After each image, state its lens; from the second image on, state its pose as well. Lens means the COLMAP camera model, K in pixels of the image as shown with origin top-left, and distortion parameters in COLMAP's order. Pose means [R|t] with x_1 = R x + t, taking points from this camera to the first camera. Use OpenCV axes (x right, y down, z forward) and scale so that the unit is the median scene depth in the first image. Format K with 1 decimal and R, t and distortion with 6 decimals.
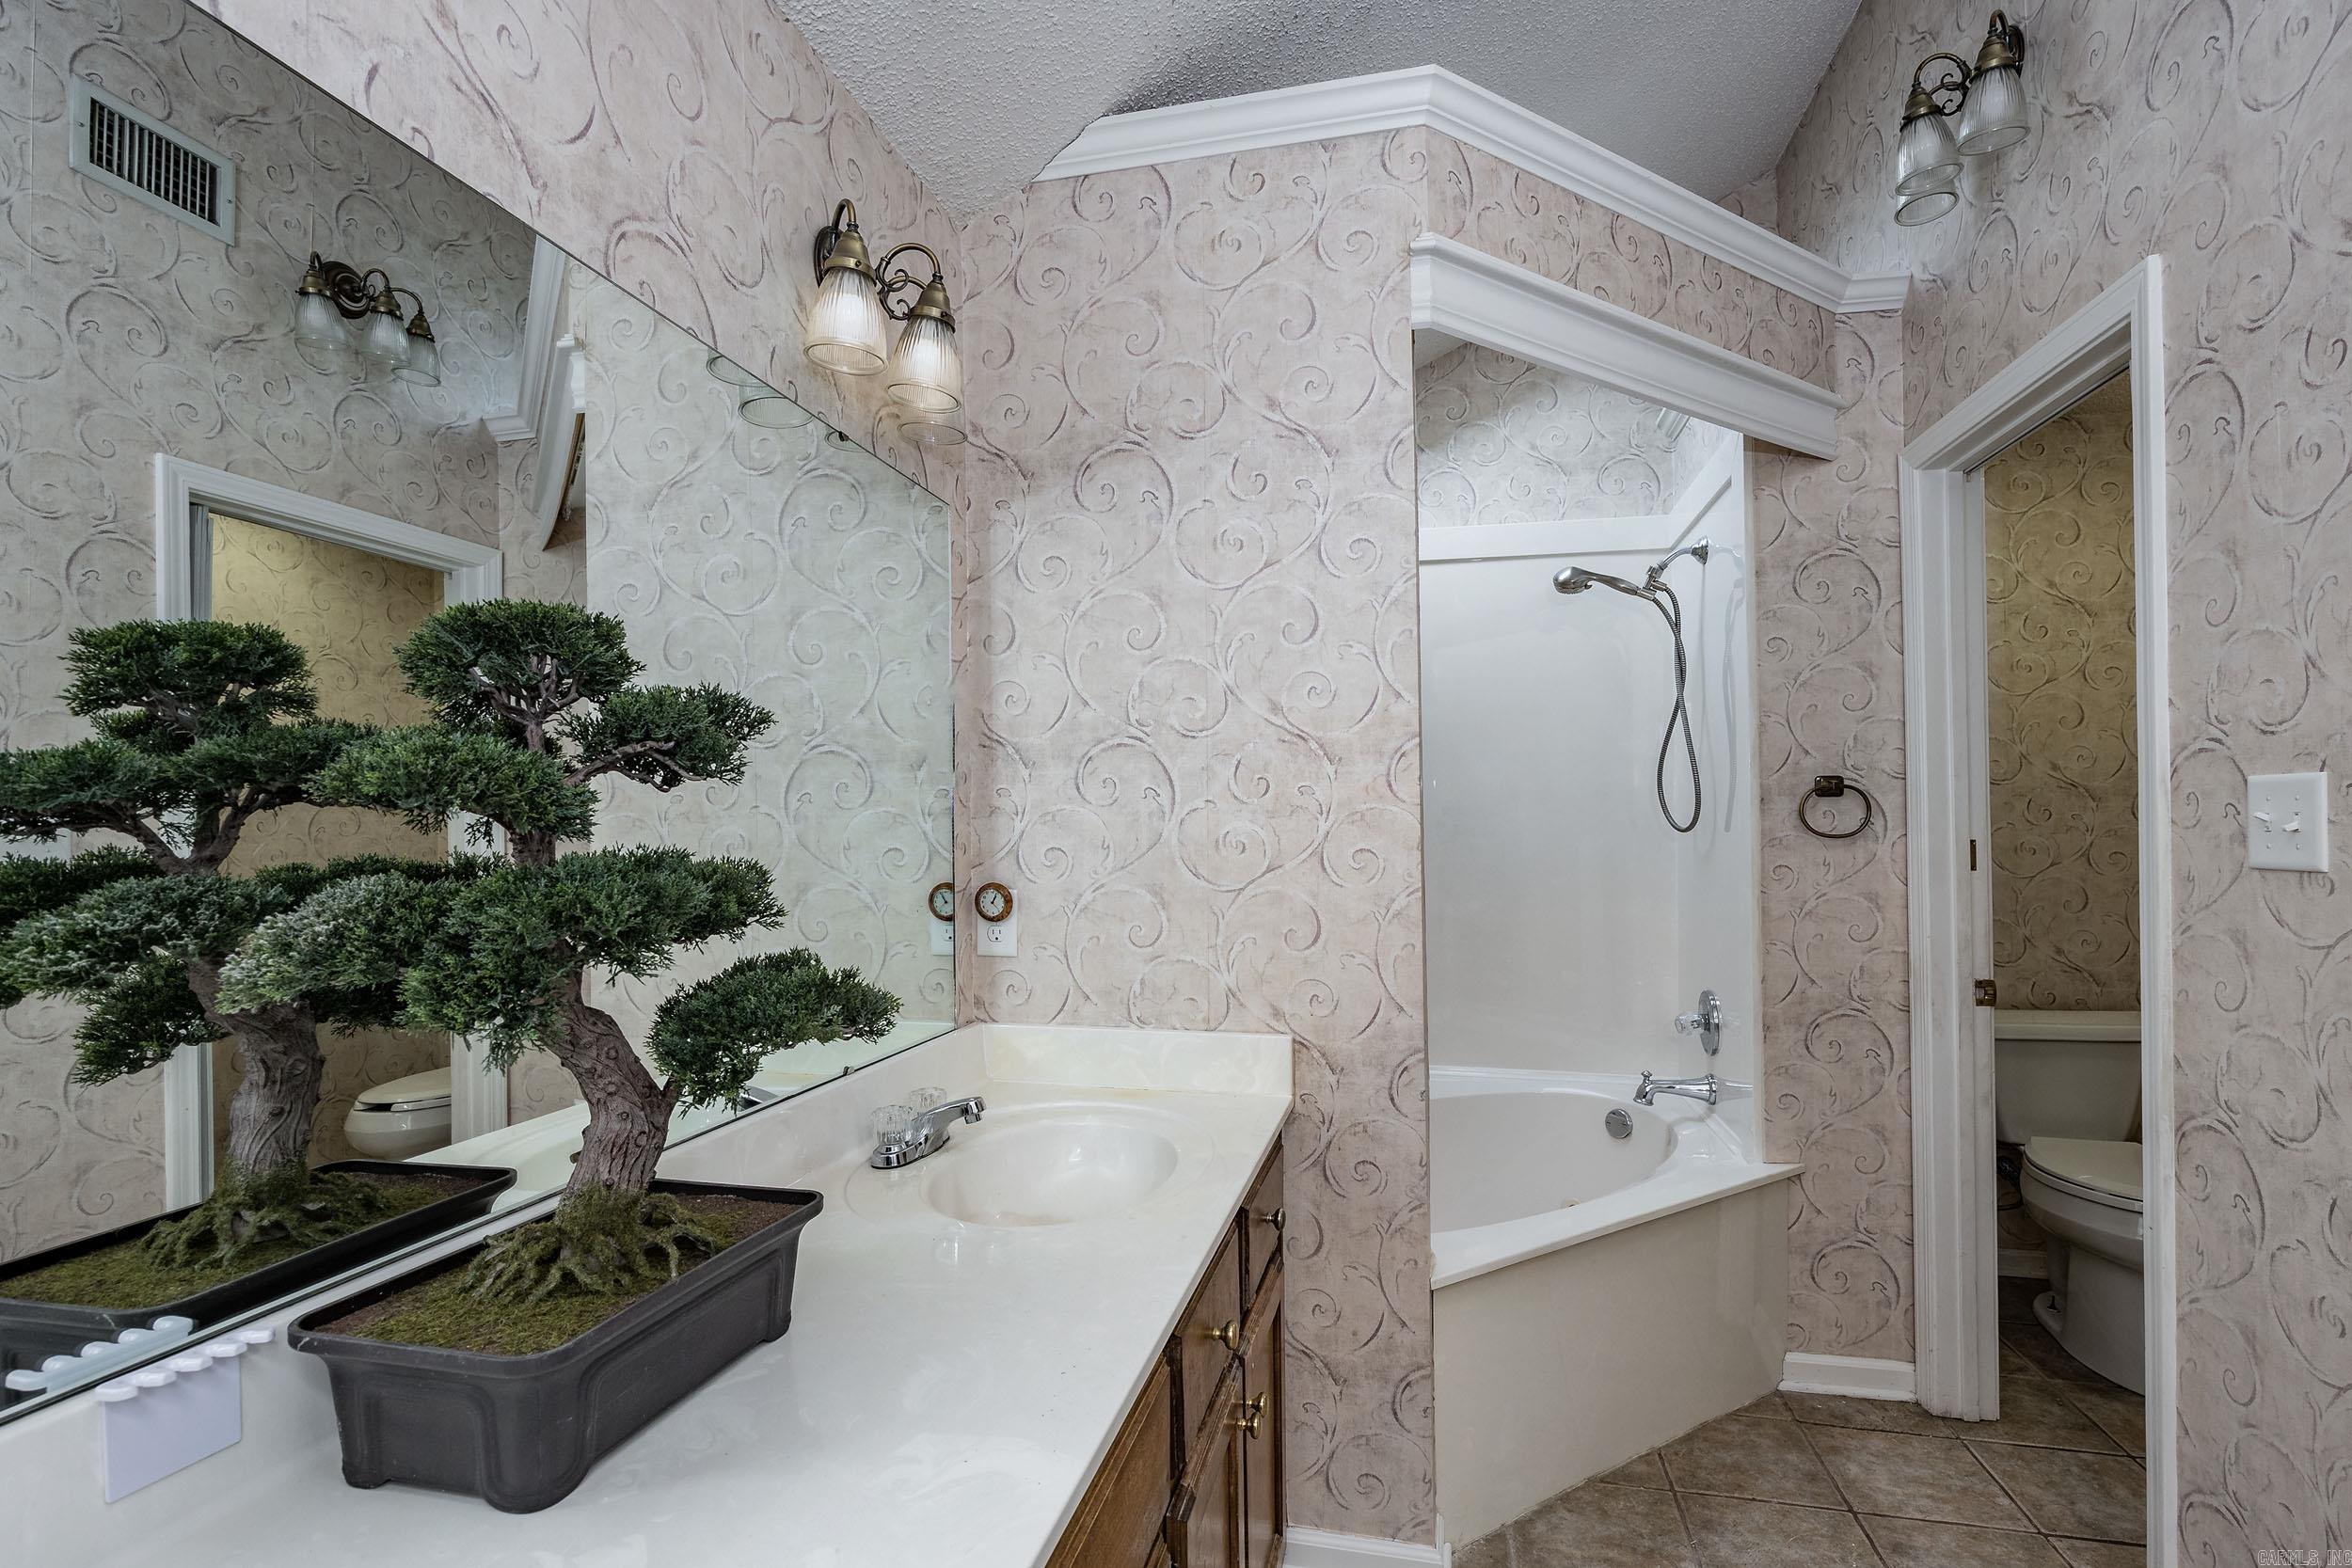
lens RADIAL K [[1037.3, 0, 1144.5], [0, 1037.3, 808.5], [0, 0, 1]] dist [0.000106, -0.000407]
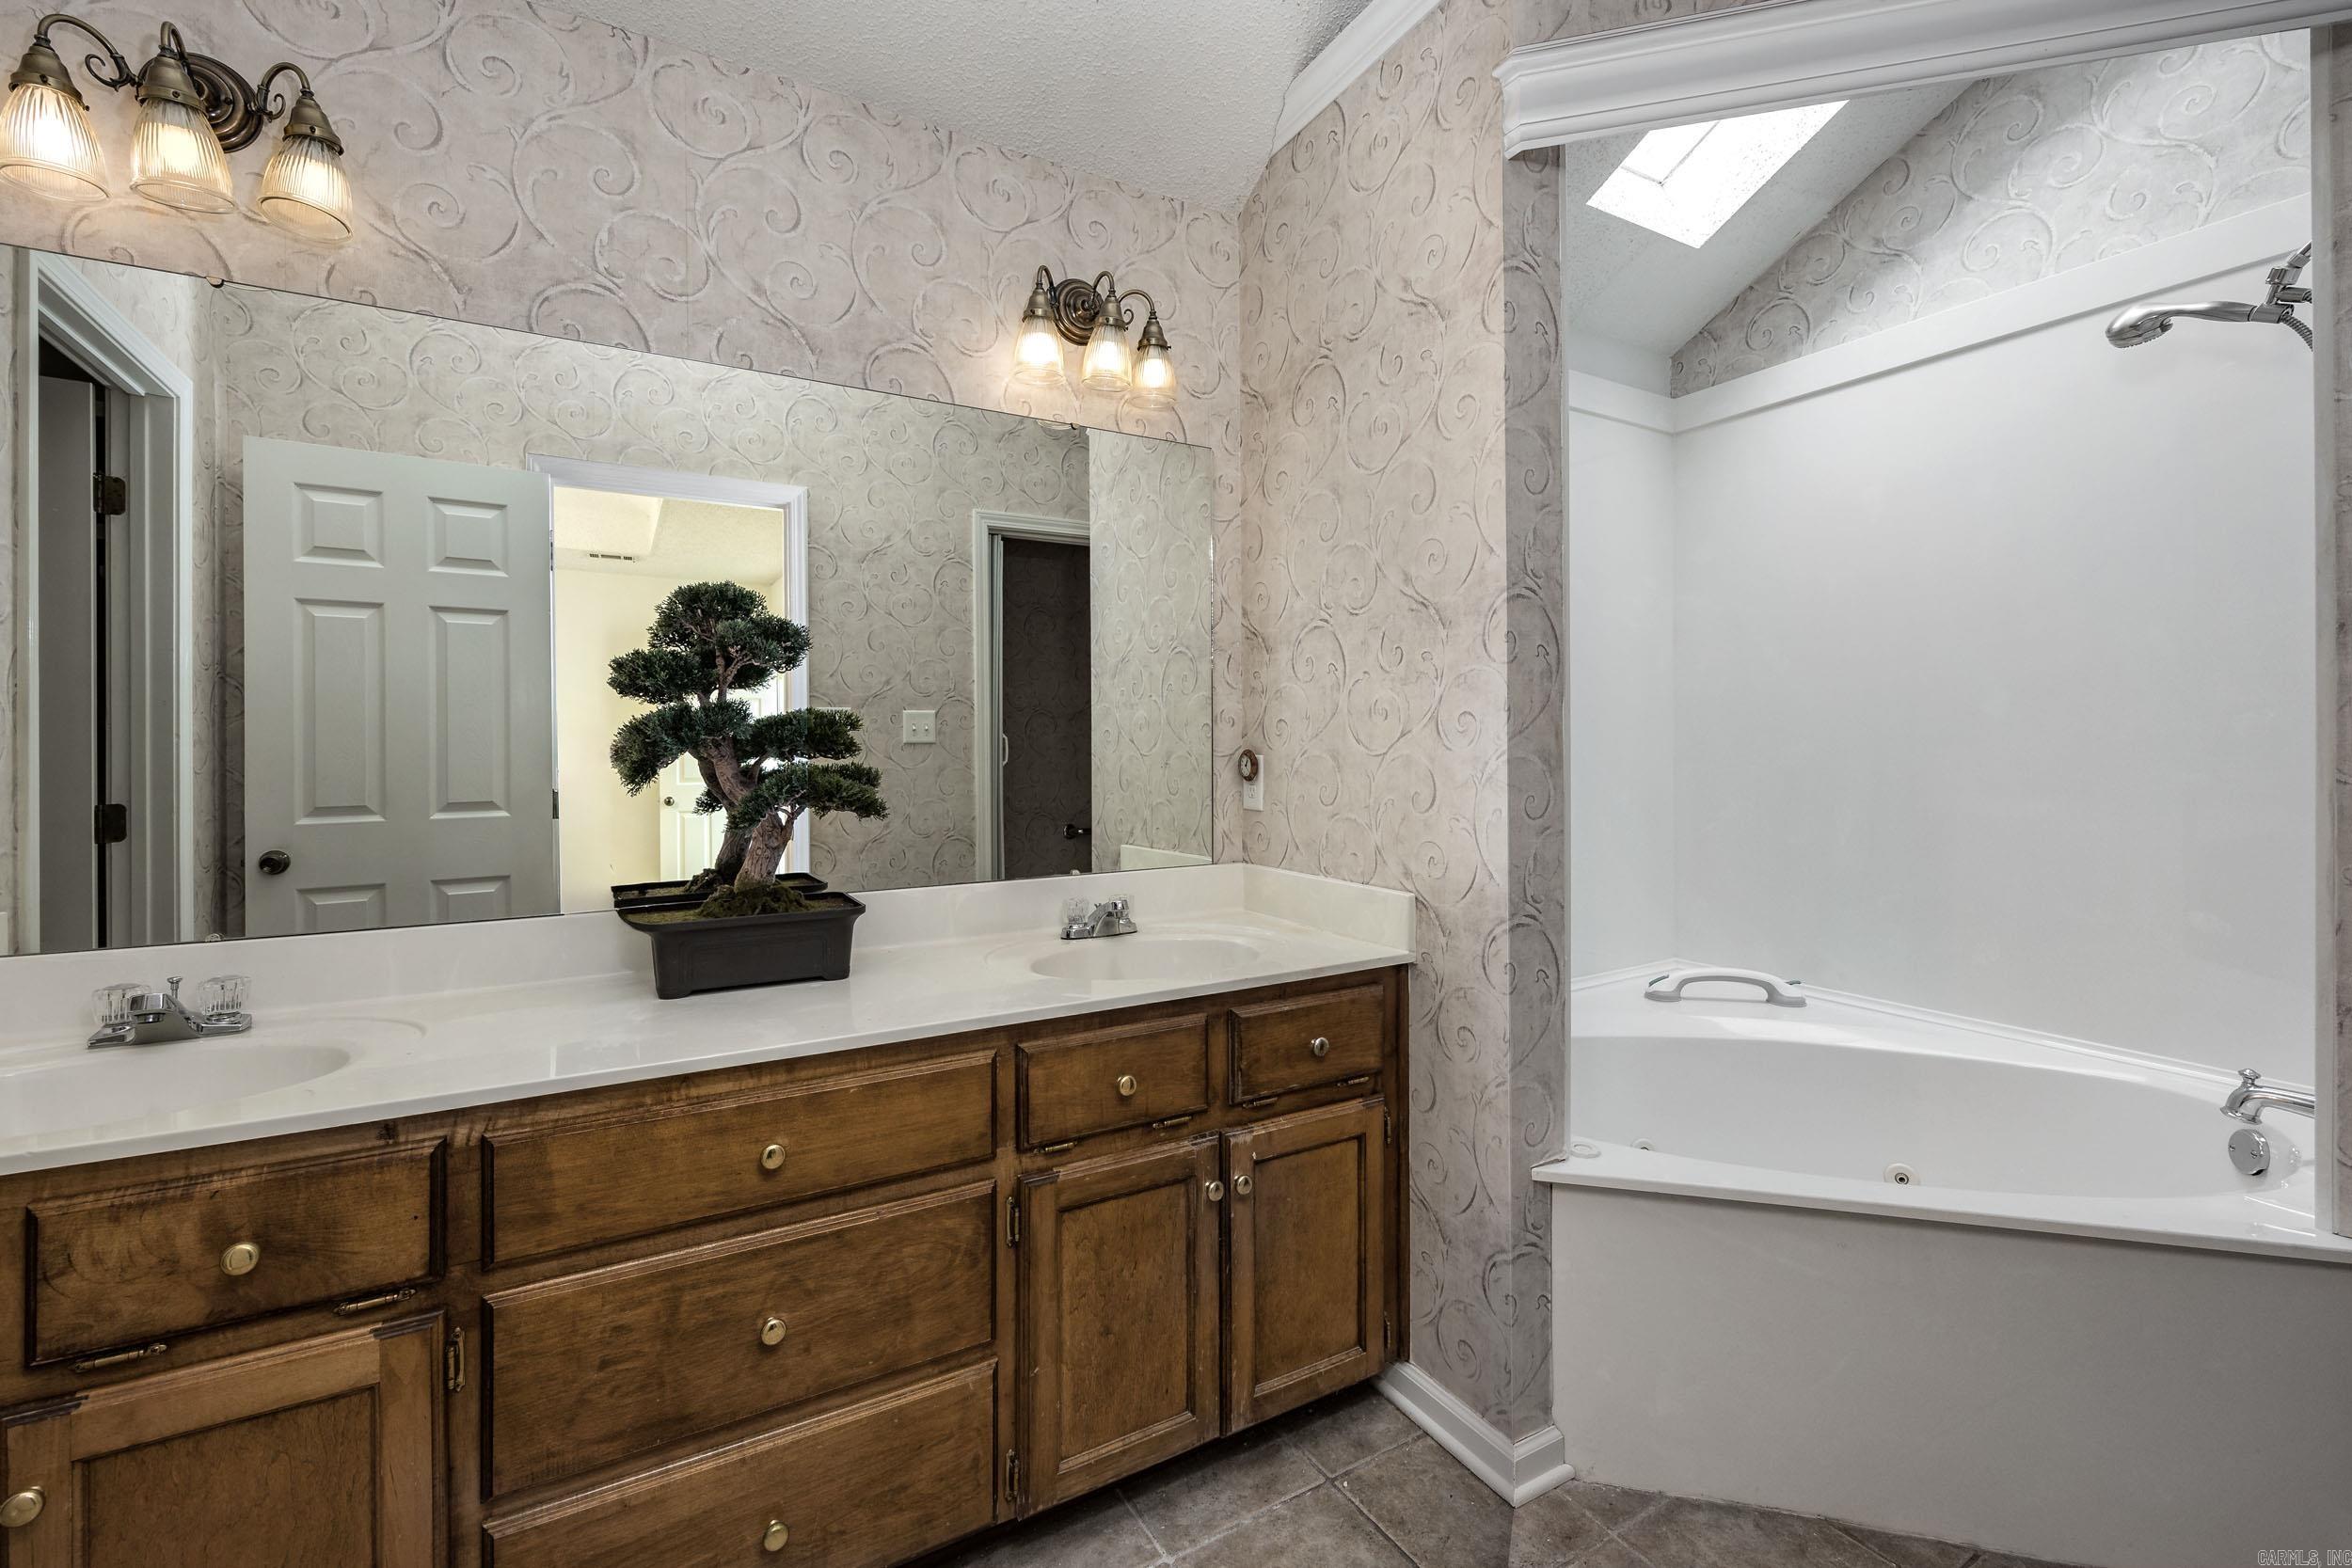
lens RADIAL K [[1001.1, 0, 1186.9], [0, 1001.1, 739.3], [0, 0, 1]] dist [-0.002555, -0.000772]
pose [[0.673178, -0.004965, -0.739464, 0.566878], [0.013768, 0.999888, 0.005820, 0.043249], [0.739352, -0.014098, 0.673171, 0.128098]]
